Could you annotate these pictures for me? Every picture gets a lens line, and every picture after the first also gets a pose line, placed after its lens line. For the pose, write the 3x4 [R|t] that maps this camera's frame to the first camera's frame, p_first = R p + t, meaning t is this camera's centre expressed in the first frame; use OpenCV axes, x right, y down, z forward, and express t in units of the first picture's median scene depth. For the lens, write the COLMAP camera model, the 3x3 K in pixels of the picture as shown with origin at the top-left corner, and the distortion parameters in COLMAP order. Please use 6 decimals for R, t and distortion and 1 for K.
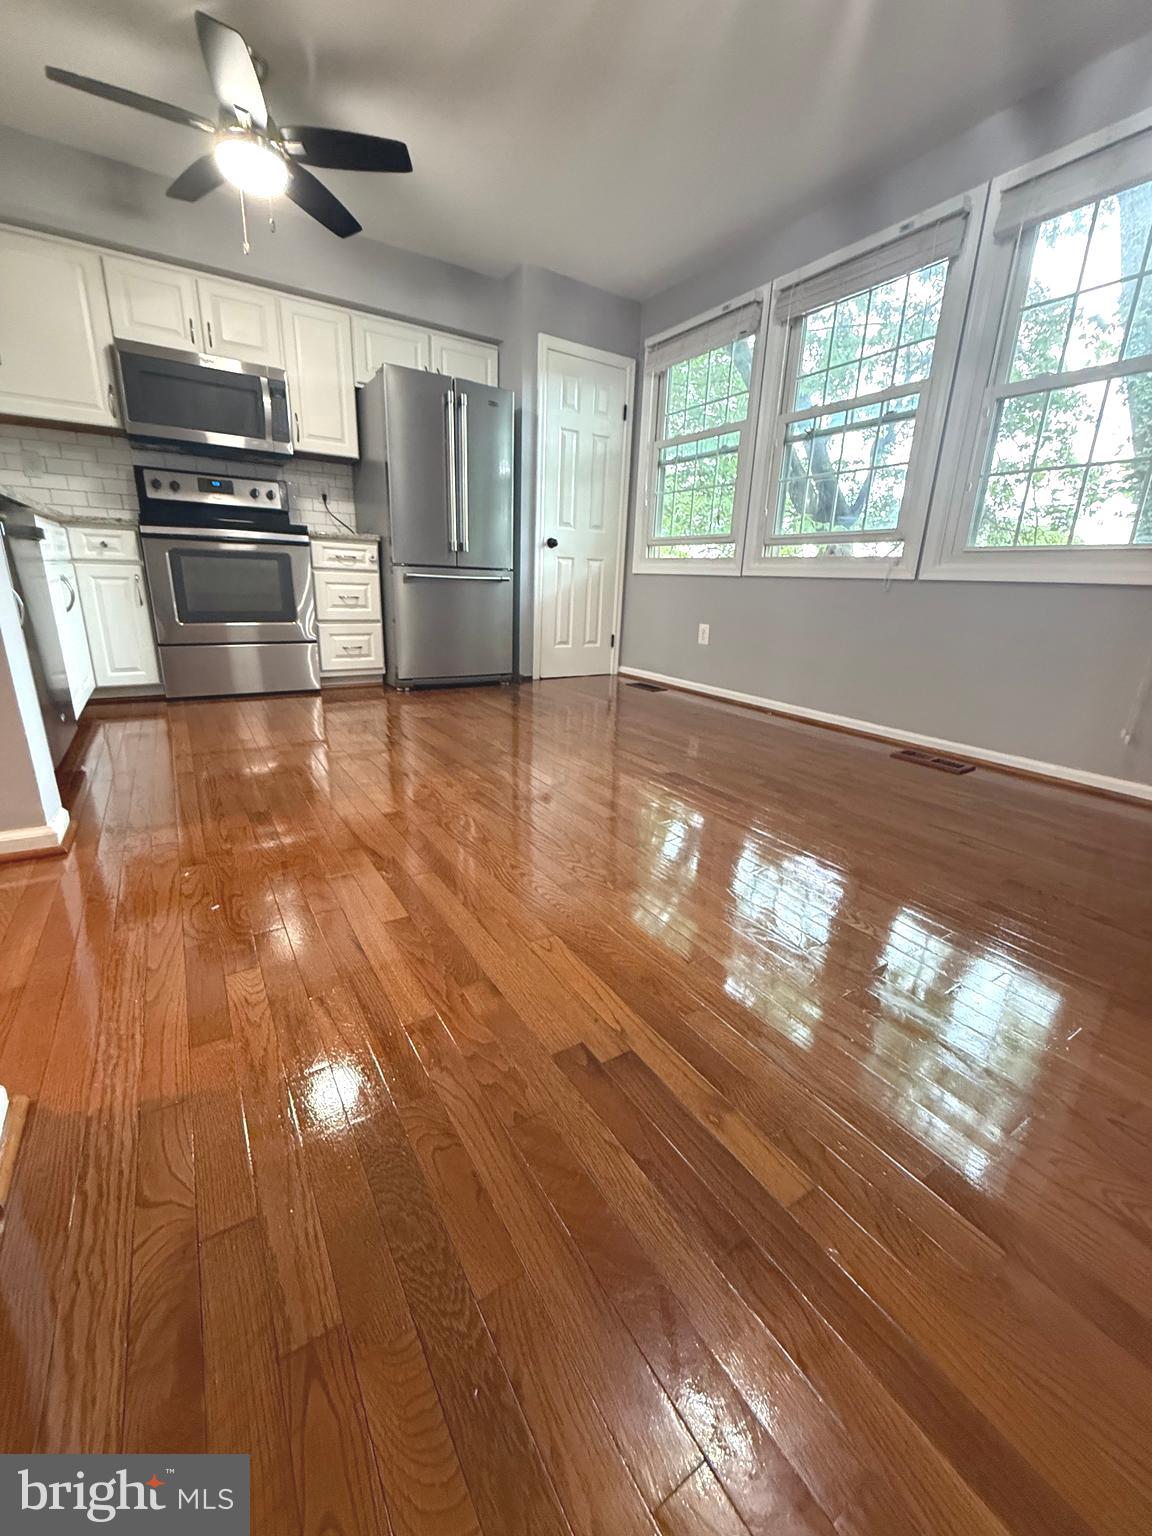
lens RADIAL K [[608.0, 0, 574.4], [0, 608.0, 771.4], [0, 0, 1]] dist [-0.010147, -0.000211]
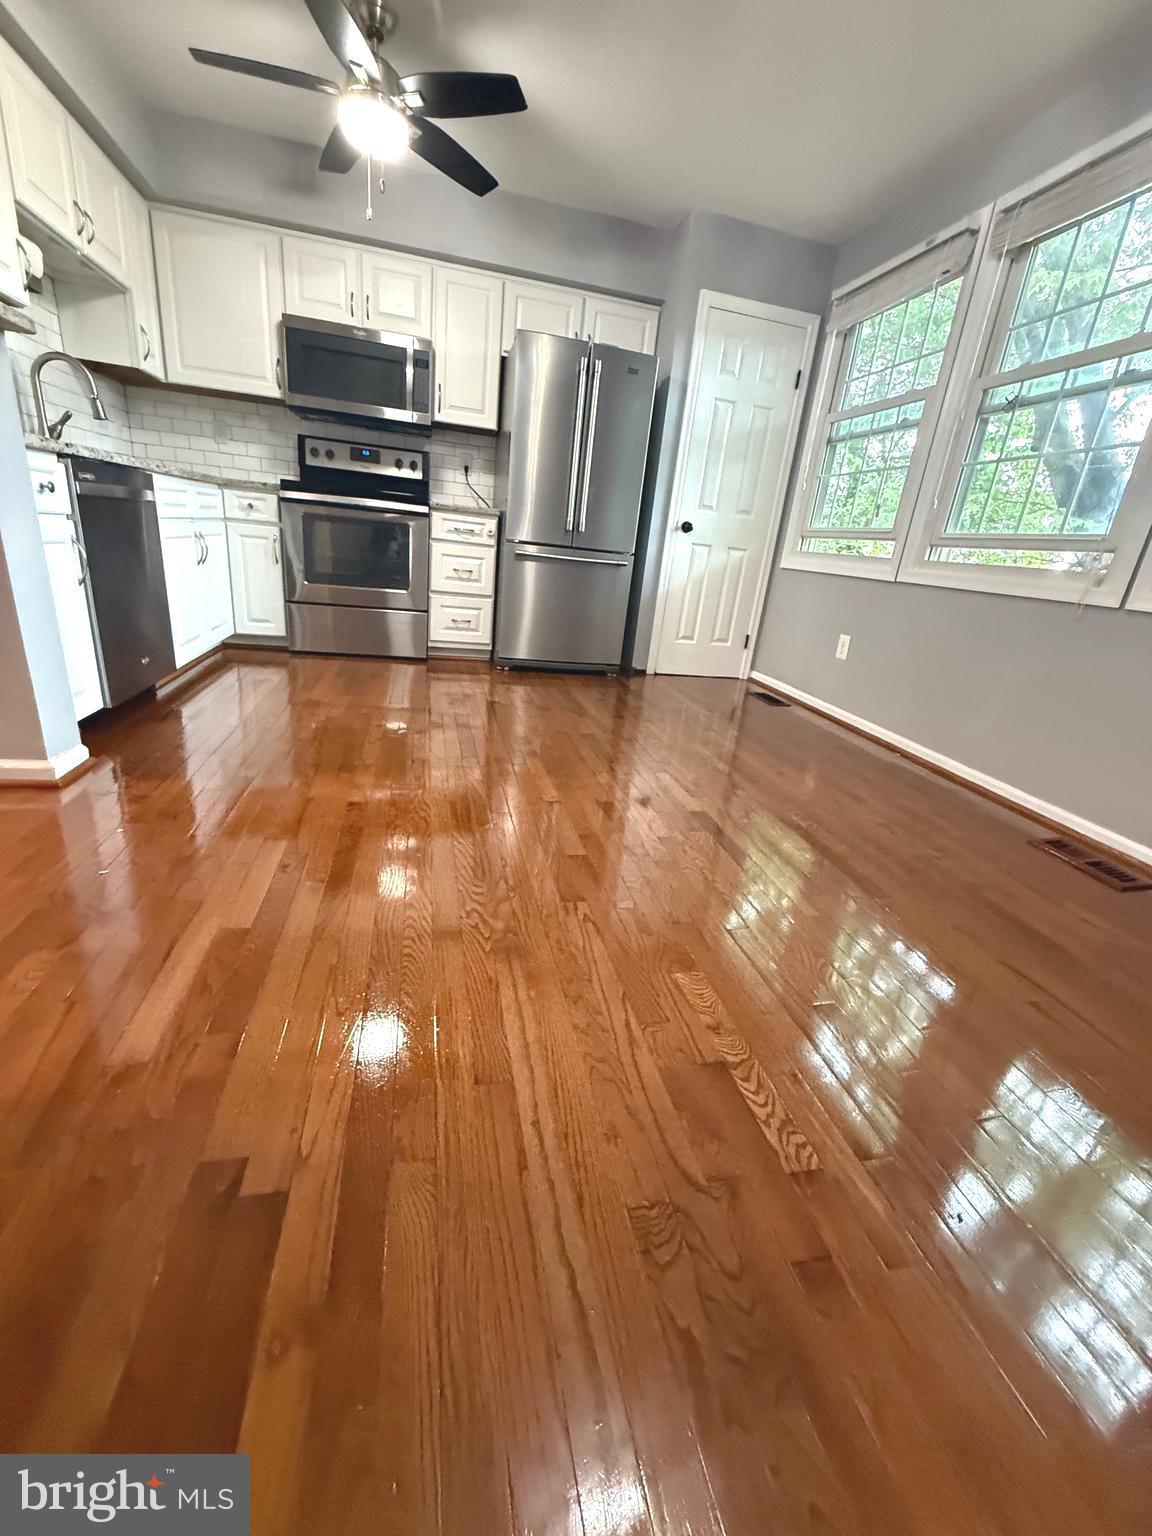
lens RADIAL K [[608.0, 0, 568.7], [0, 608.0, 770.9], [0, 0, 1]] dist [-0.010147, -0.000211]
pose [[0.939863, 0.173122, -0.294427, 0.152606], [-0.164277, 0.984896, 0.054714, -0.047134], [0.299452, -0.003056, 0.954106, 0.099364]]
